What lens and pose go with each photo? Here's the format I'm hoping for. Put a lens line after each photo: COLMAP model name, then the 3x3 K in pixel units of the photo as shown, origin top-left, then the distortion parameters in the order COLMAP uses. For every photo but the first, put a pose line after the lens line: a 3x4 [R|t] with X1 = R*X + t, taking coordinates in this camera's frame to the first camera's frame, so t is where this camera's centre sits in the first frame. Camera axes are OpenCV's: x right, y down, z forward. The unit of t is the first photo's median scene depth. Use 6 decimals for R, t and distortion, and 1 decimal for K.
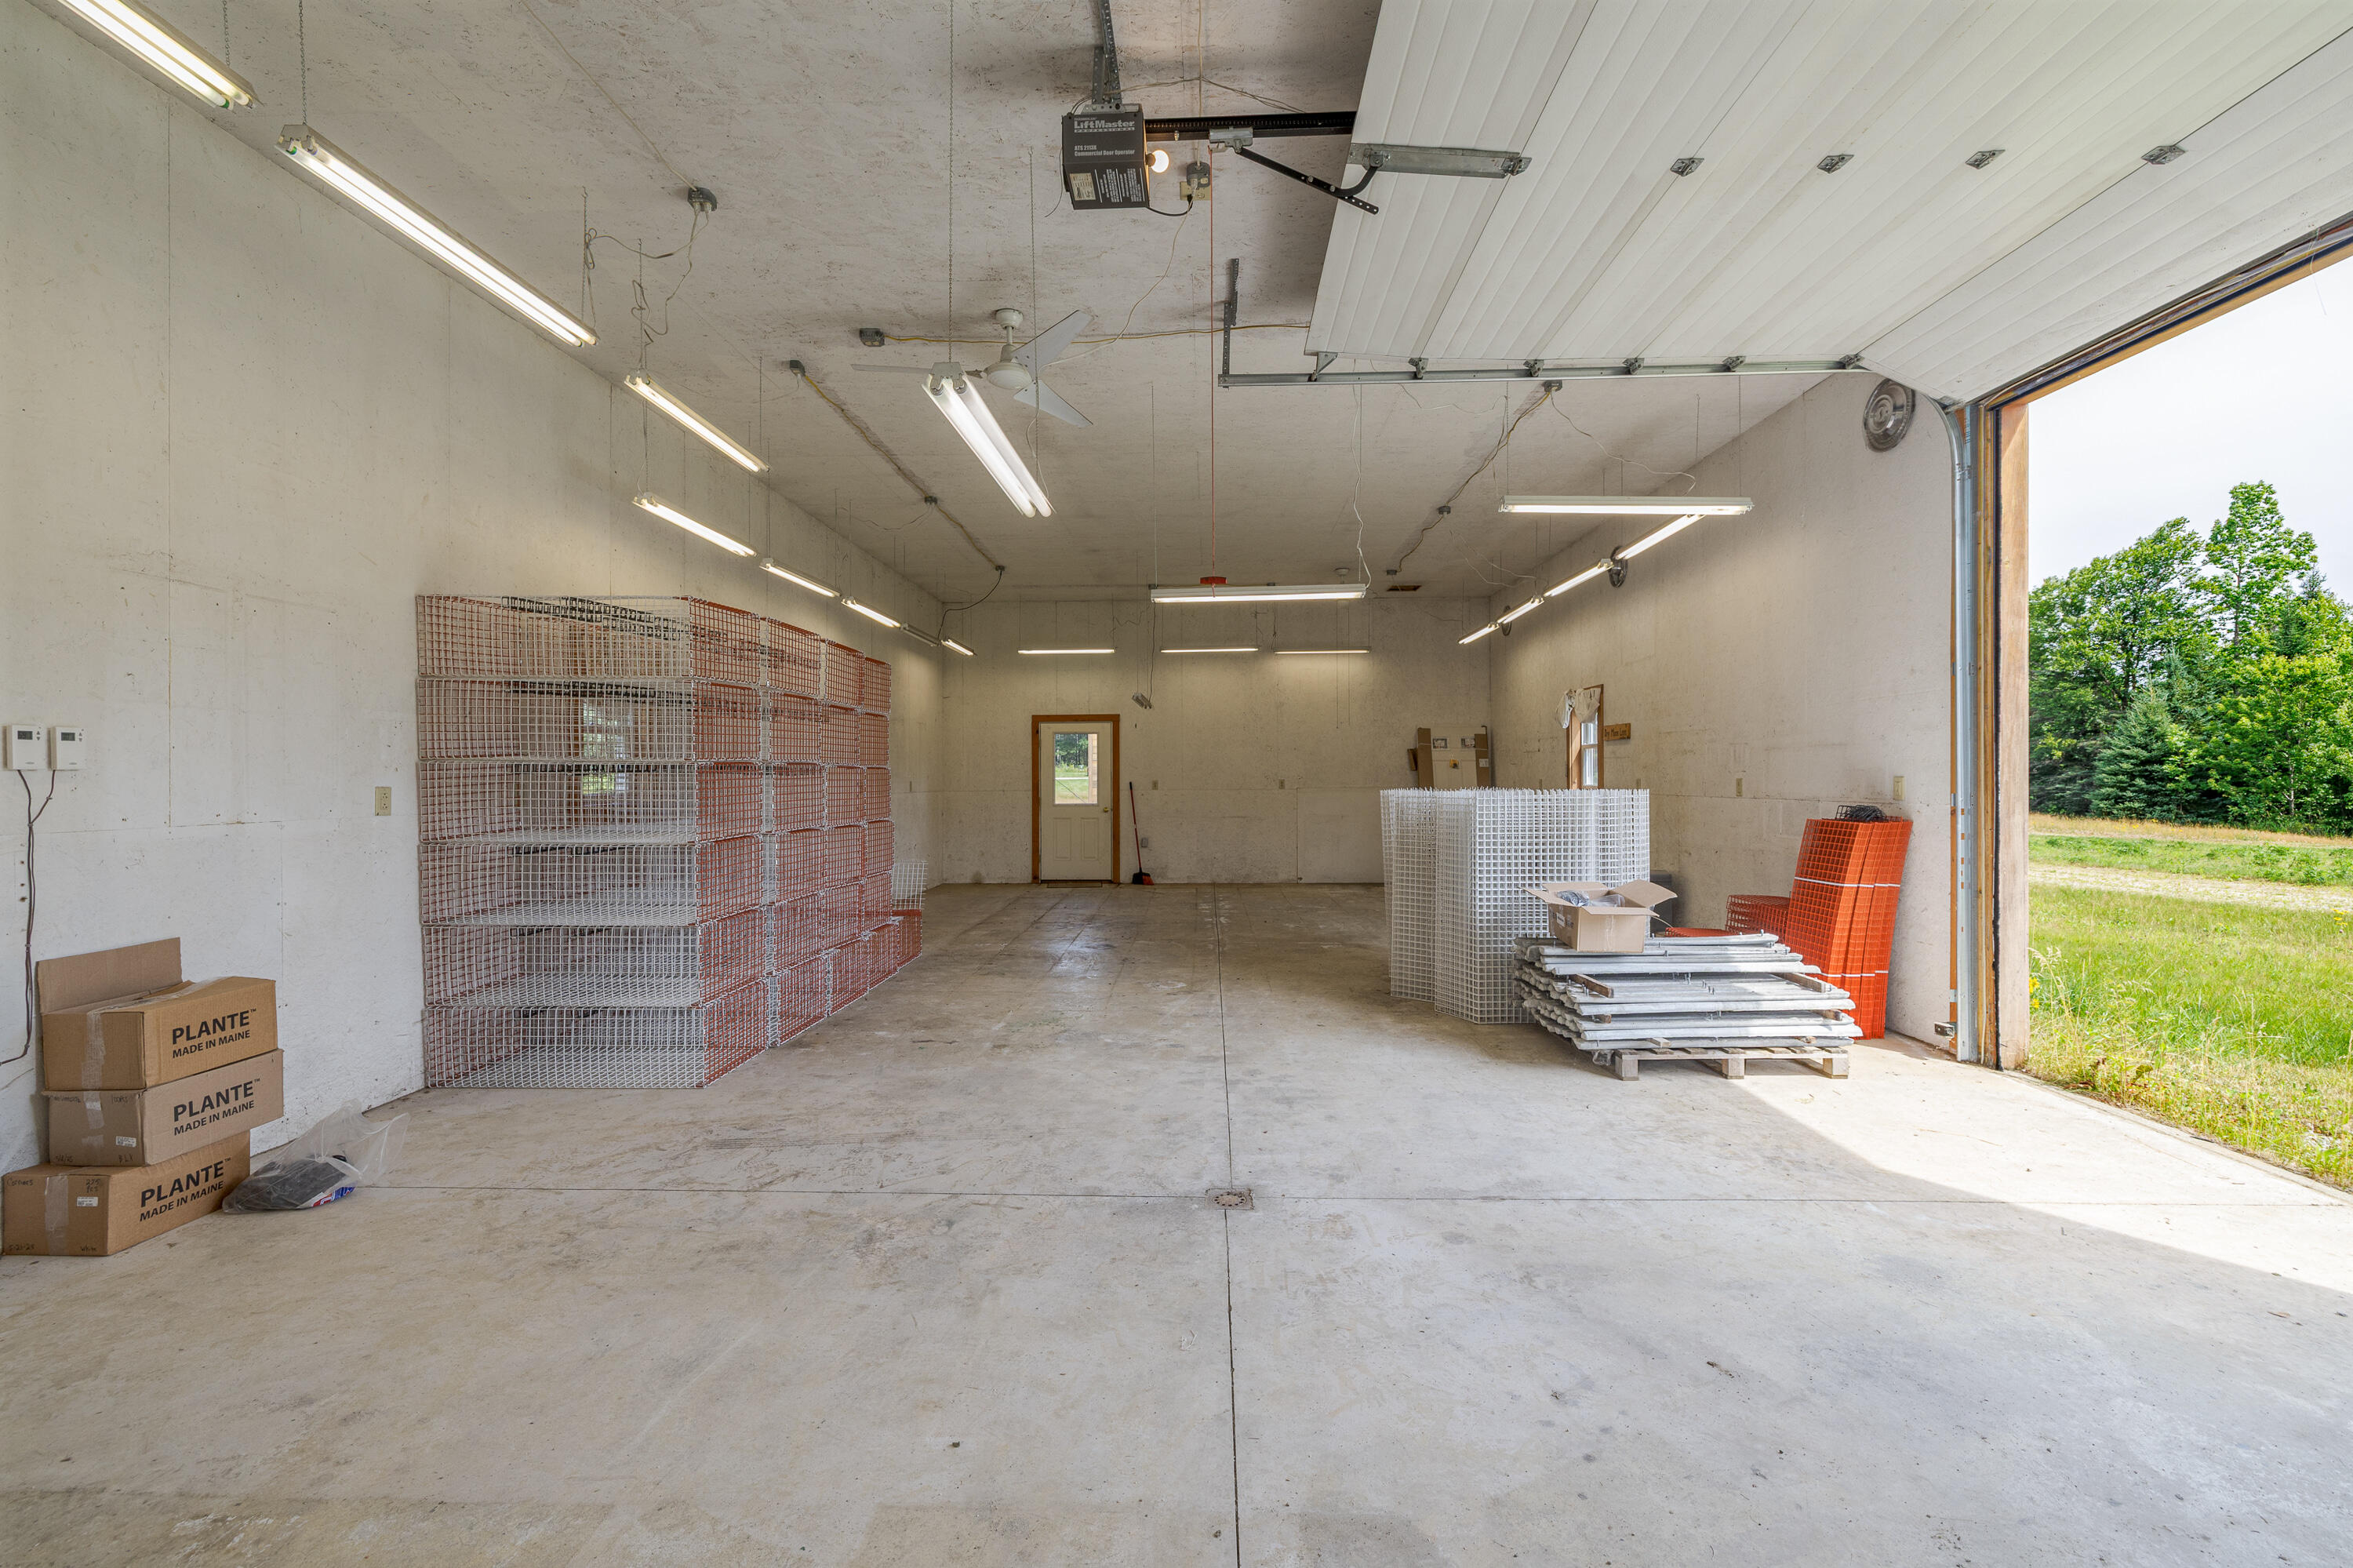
lens RADIAL K [[995.3, 0, 1176.4], [0, 995.3, 781.7], [0, 0, 1]] dist [0.002813, -0.000485]
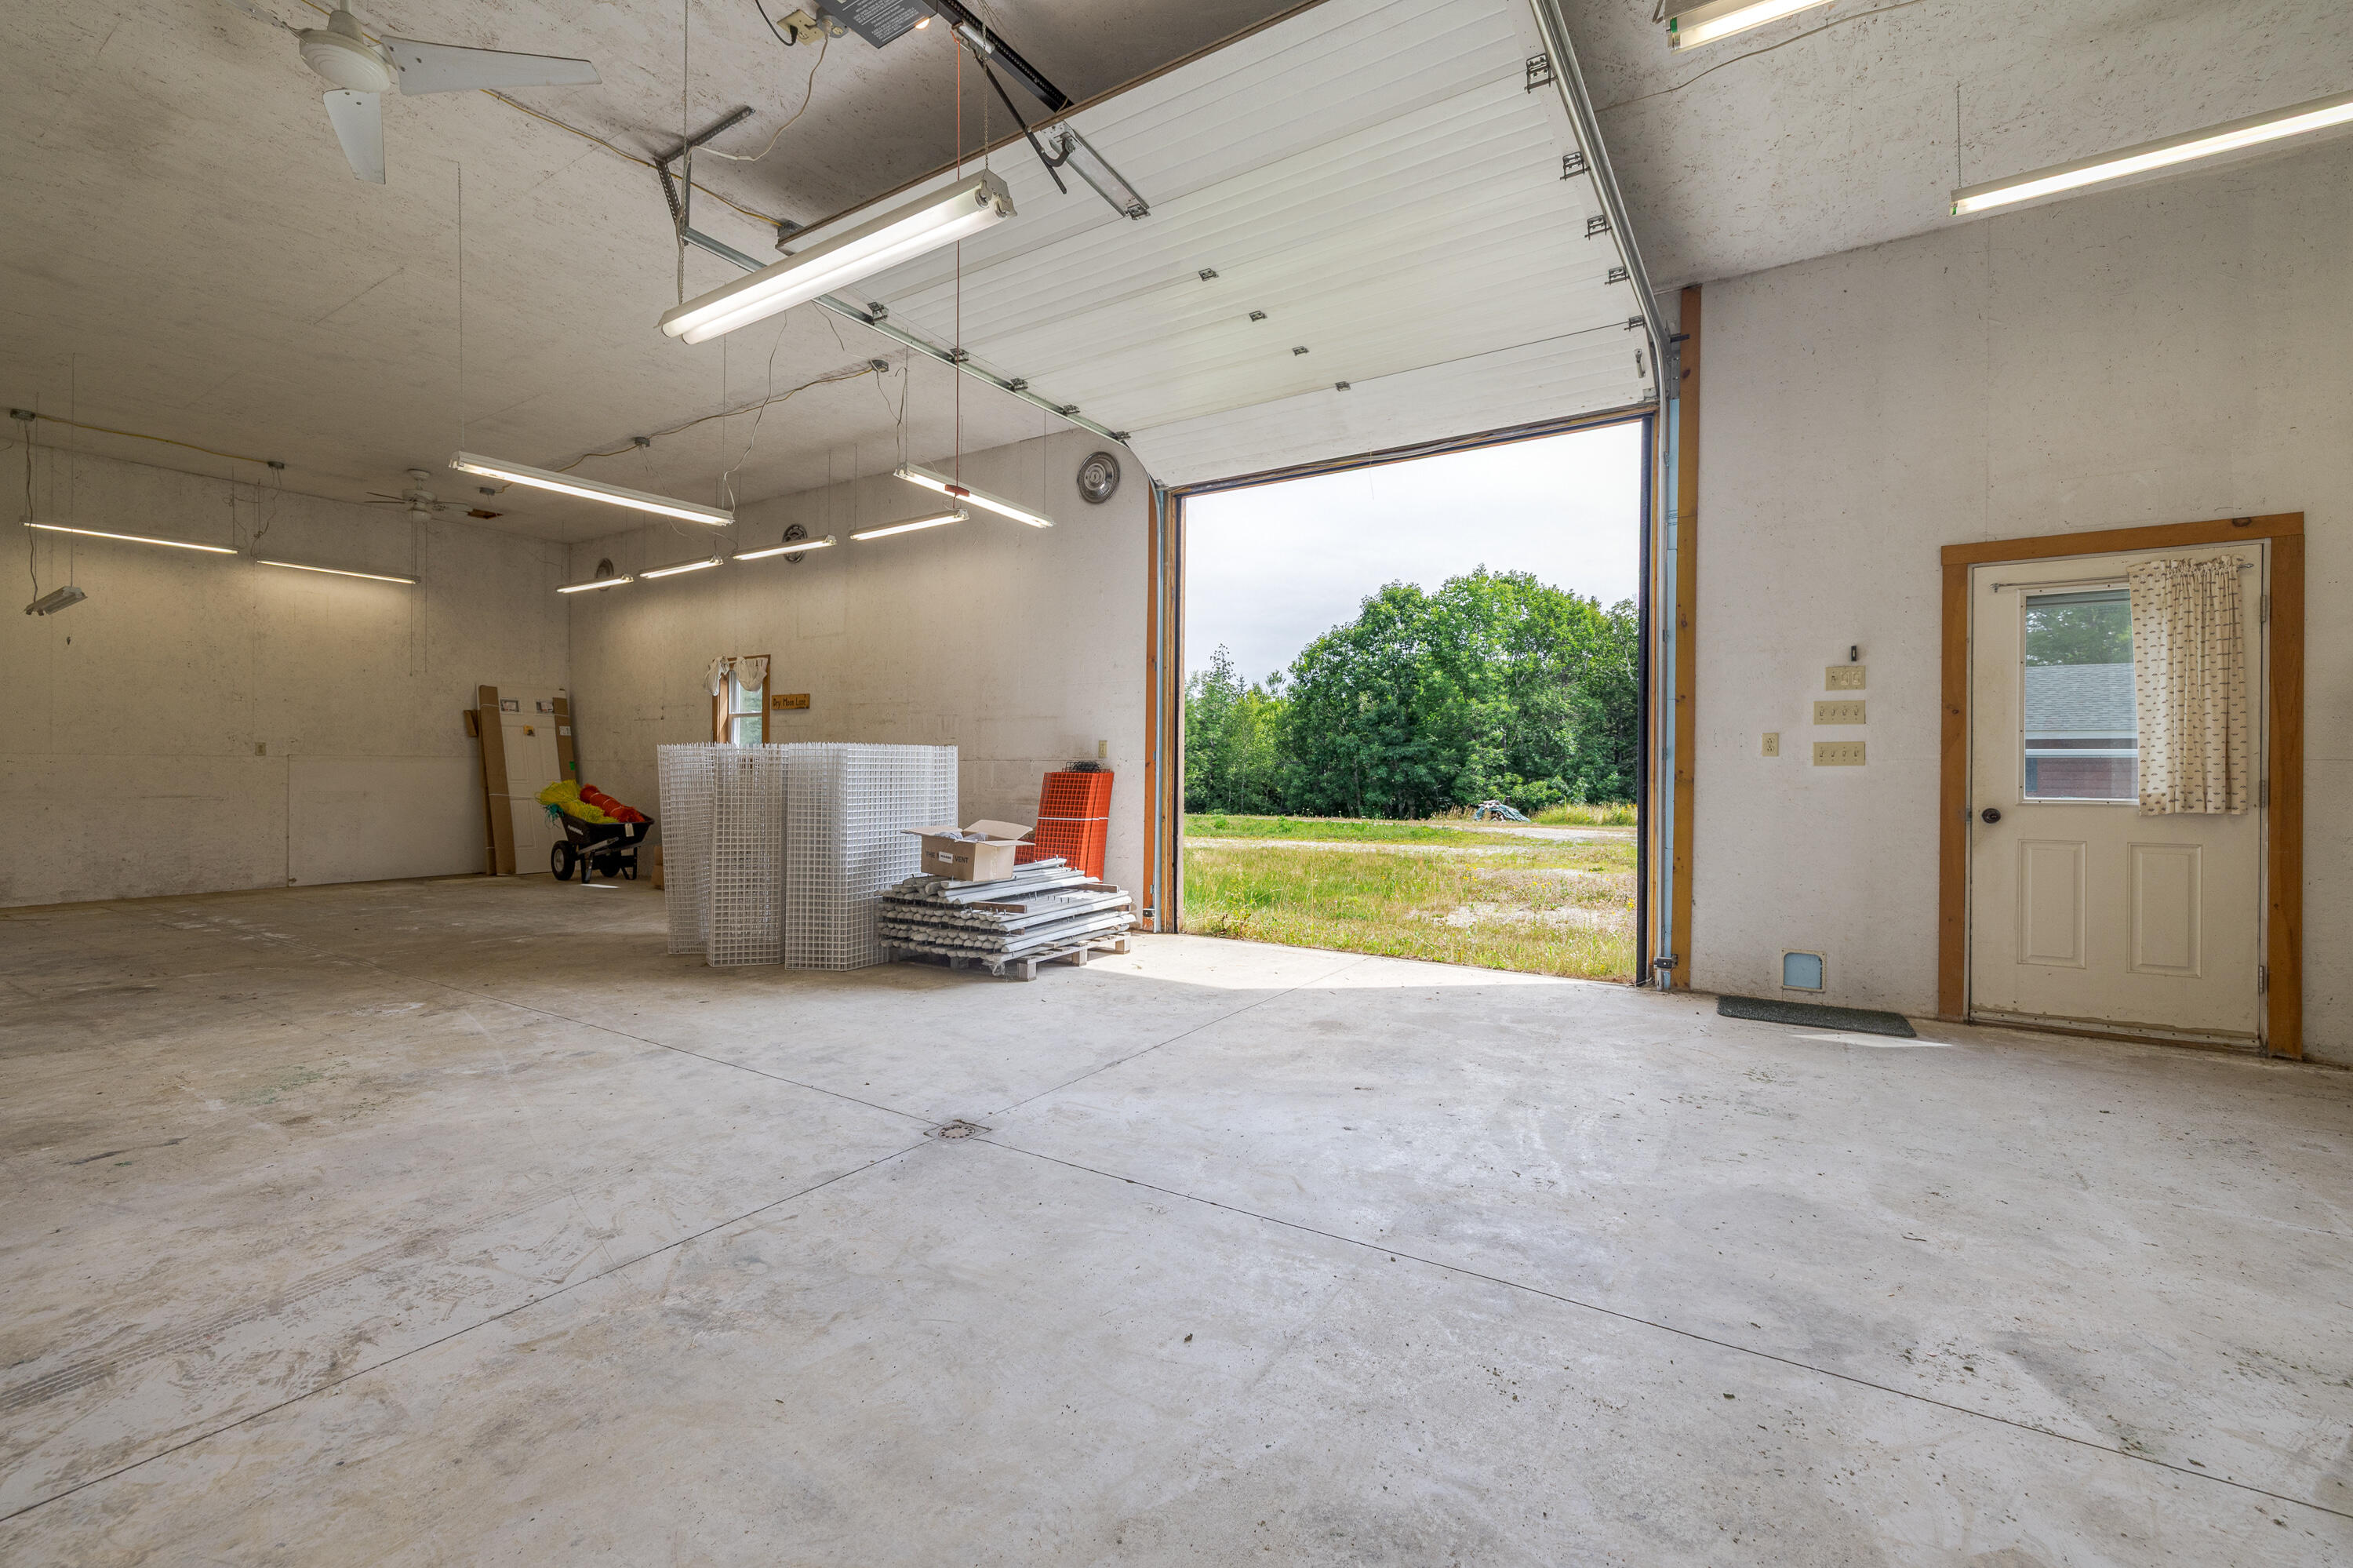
lens RADIAL K [[995.3, 0, 1170.6], [0, 995.3, 781.0], [0, 0, 1]] dist [0.002813, -0.000485]
pose [[0.515442, -0.000157, 0.856925, -0.492548], [-0.006699, 0.999969, 0.004213, 0.052254], [-0.856898, -0.007912, 0.515425, 0.236953]]
